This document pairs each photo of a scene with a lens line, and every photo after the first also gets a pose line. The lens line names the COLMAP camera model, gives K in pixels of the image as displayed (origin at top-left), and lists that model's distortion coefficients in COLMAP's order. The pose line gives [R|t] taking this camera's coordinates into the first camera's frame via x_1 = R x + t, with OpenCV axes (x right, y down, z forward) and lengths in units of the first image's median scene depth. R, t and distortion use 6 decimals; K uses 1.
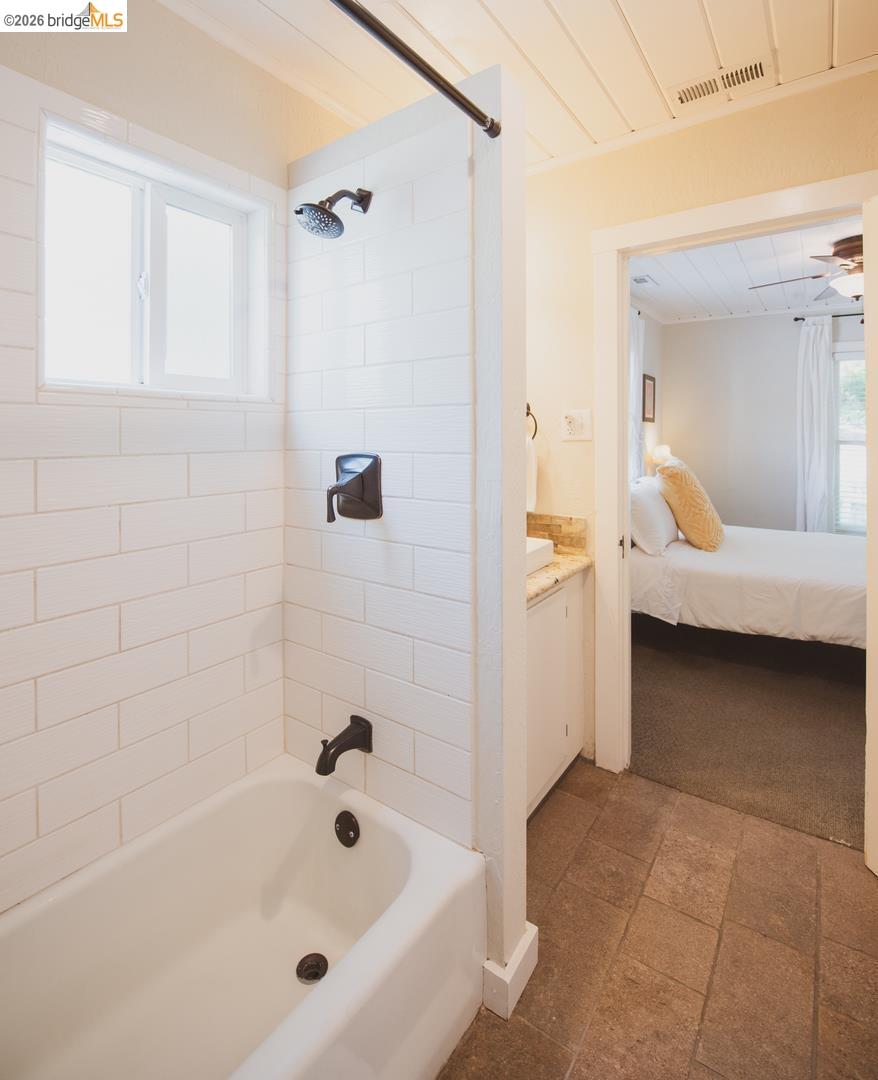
lens RADIAL K [[543.2, 0, 439.0], [0, 543.2, 540.0], [0, 0, 1]] dist [-0.003171, -0.001295]
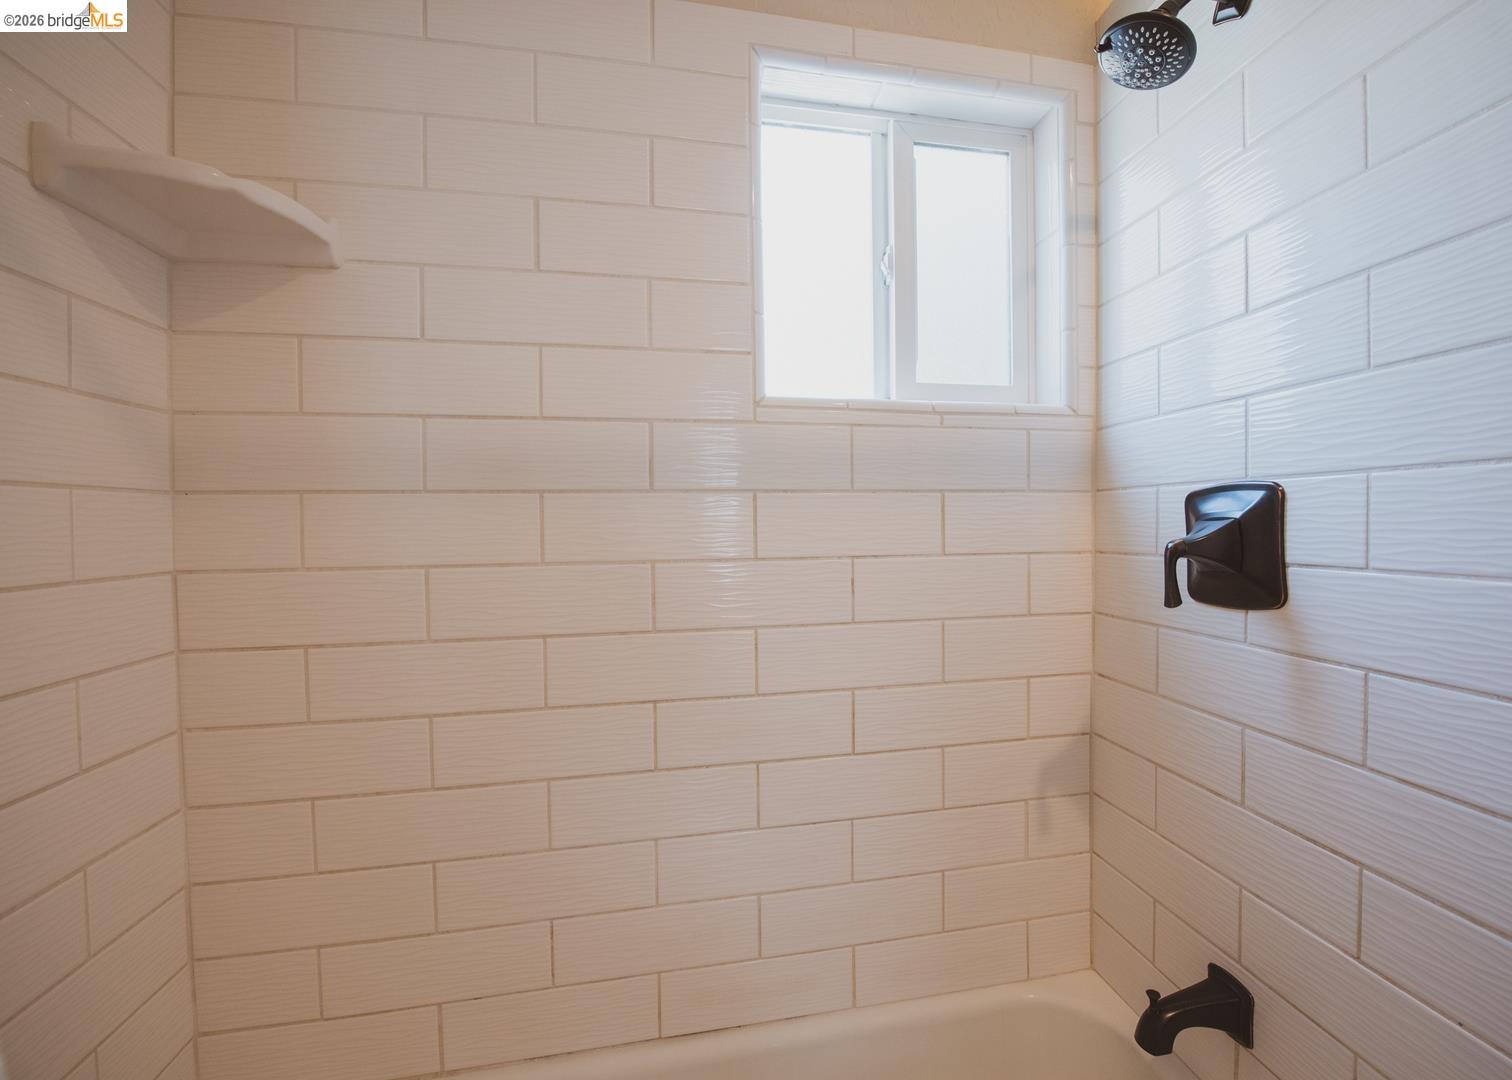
lens RADIAL K [[638.6, 0, 761.3], [0, 638.6, 527.3], [0, 0, 1]] dist [-0.018137, 0.000021]
pose [[0.698495, -0.012192, -0.715511, -0.024933], [-0.114078, 0.985172, -0.128152, 0.019950], [0.706463, 0.171138, 0.686747, 0.234318]]
